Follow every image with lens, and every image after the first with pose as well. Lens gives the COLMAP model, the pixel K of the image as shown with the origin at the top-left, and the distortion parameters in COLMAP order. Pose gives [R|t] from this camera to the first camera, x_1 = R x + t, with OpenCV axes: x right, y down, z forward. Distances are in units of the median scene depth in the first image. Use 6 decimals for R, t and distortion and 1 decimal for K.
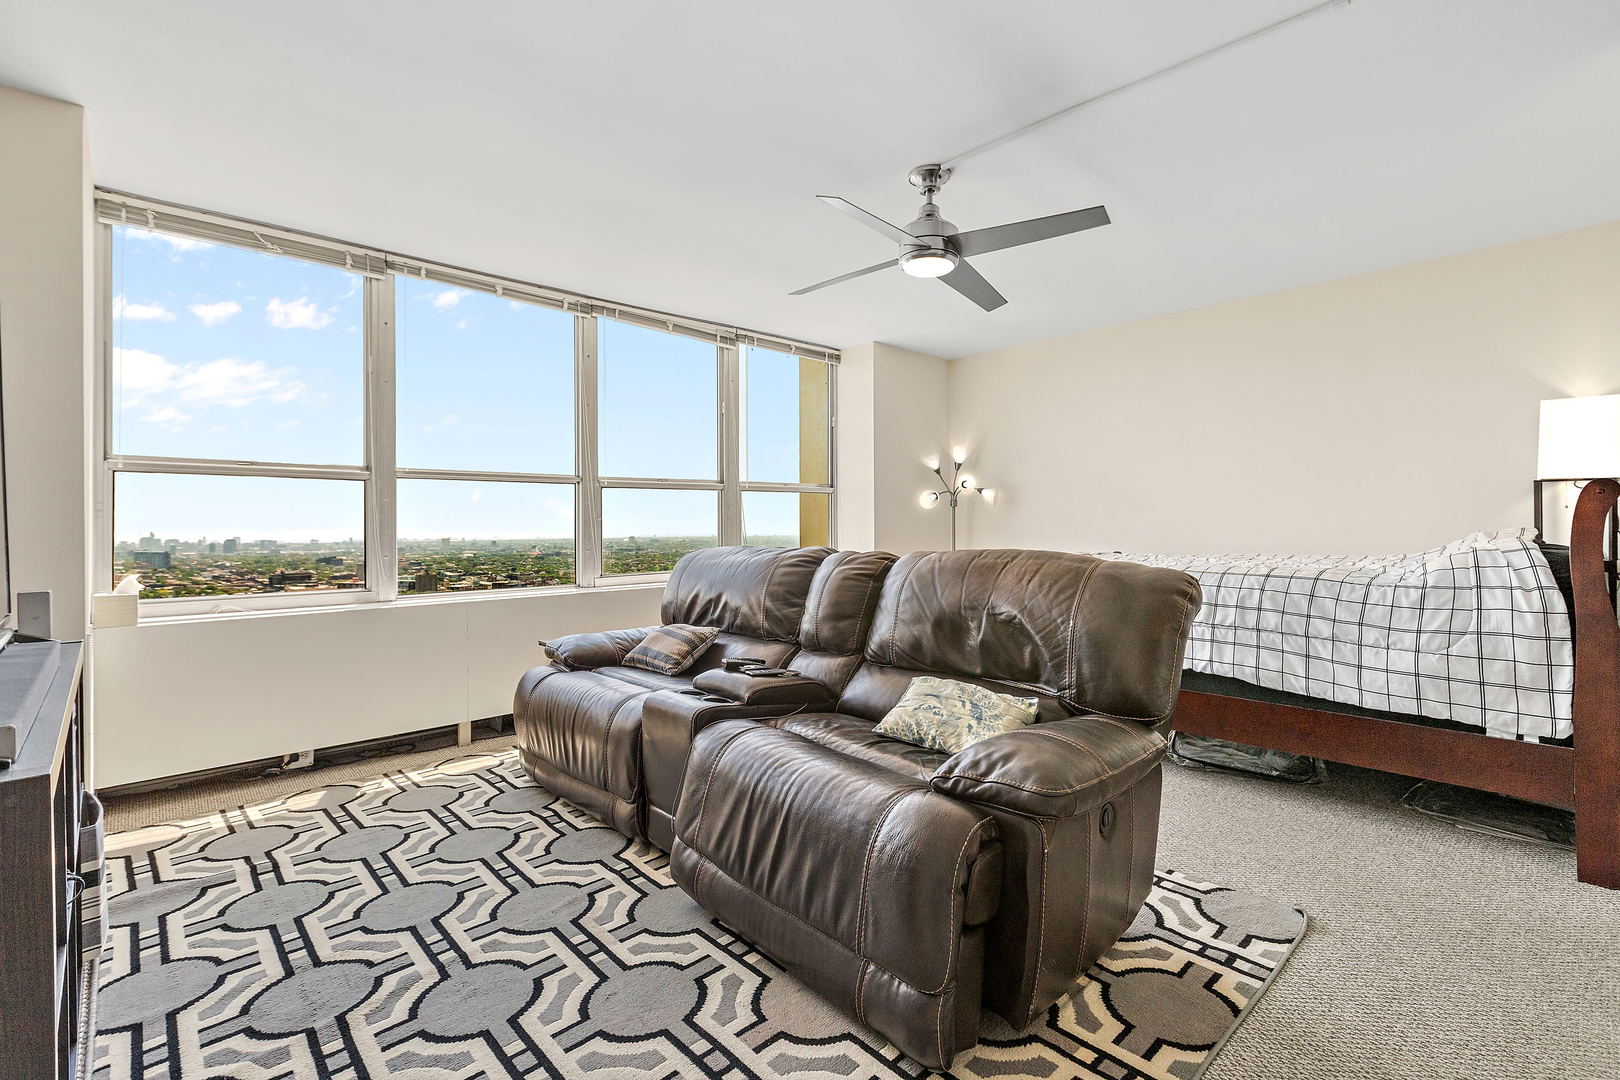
lens RADIAL K [[738.0, 0, 810.0], [0, 738.0, 540.0], [0, 0, 1]] dist [-0.000885, -0.000222]
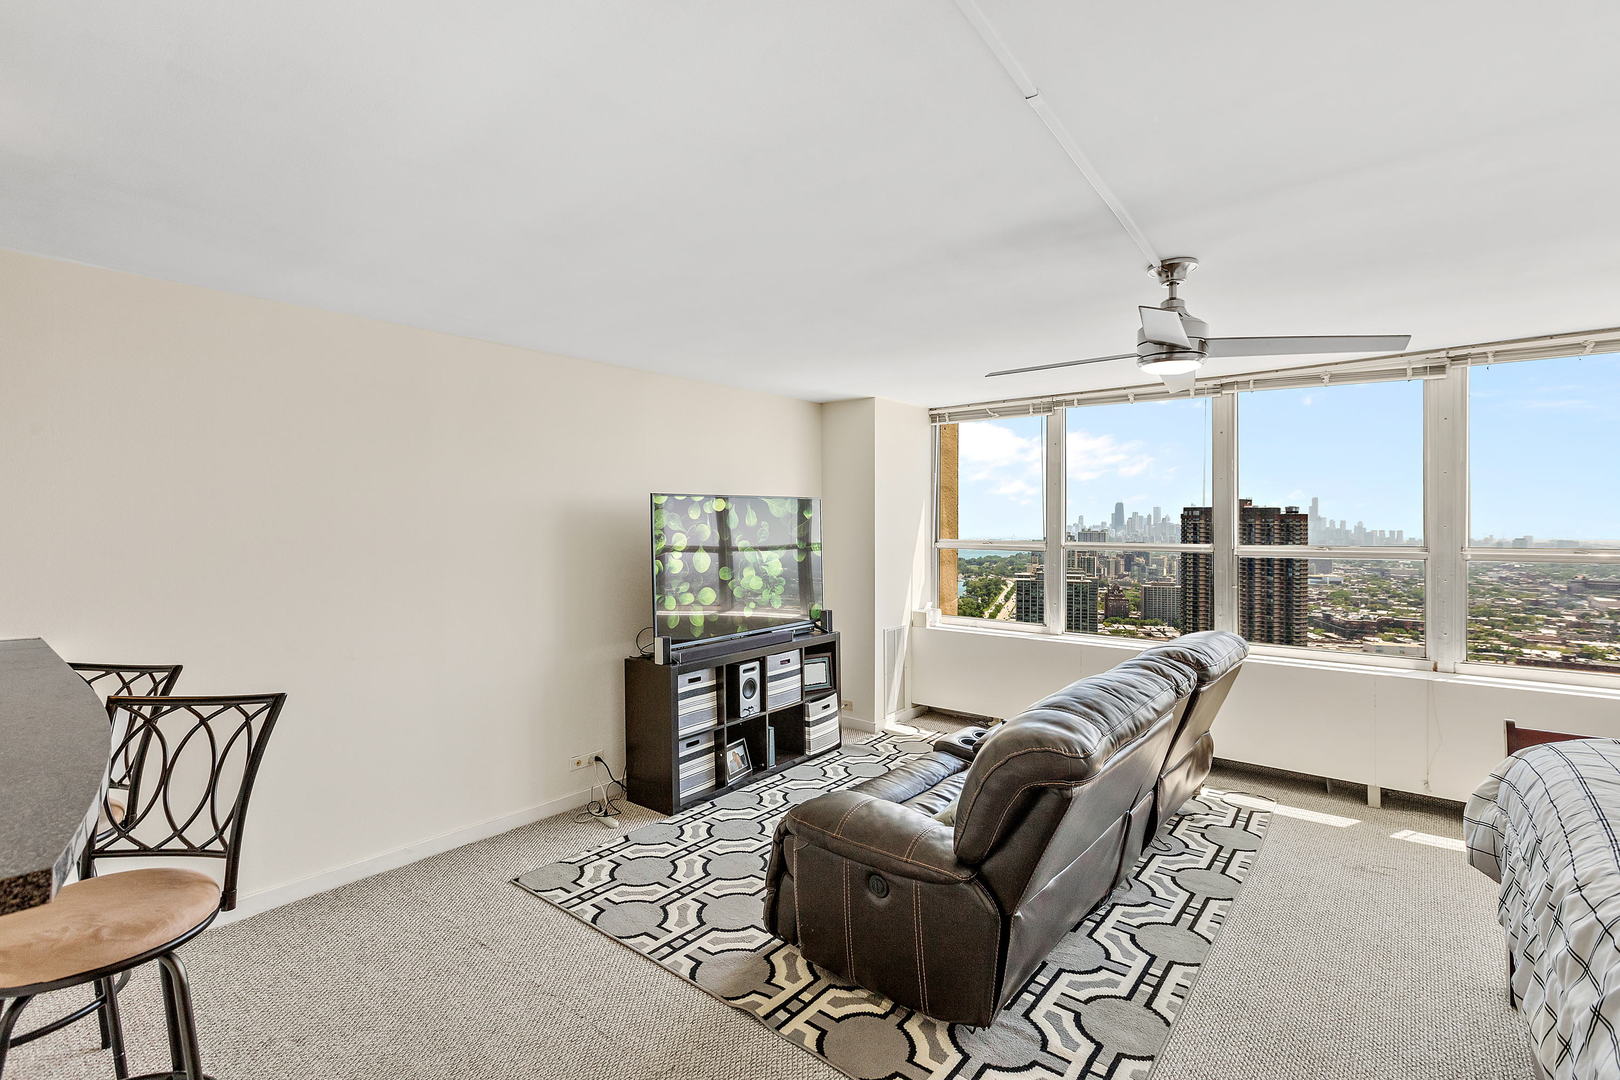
lens RADIAL K [[738.0, 0, 810.0], [0, 738.0, 540.0], [0, 0, 1]] dist [-0.000885, -0.000222]
pose [[0.124243, 0.026244, -0.991905, 0.815836], [-0.020684, 0.999501, 0.023854, -0.129048], [0.992036, 0.017553, 0.124724, 0.342578]]
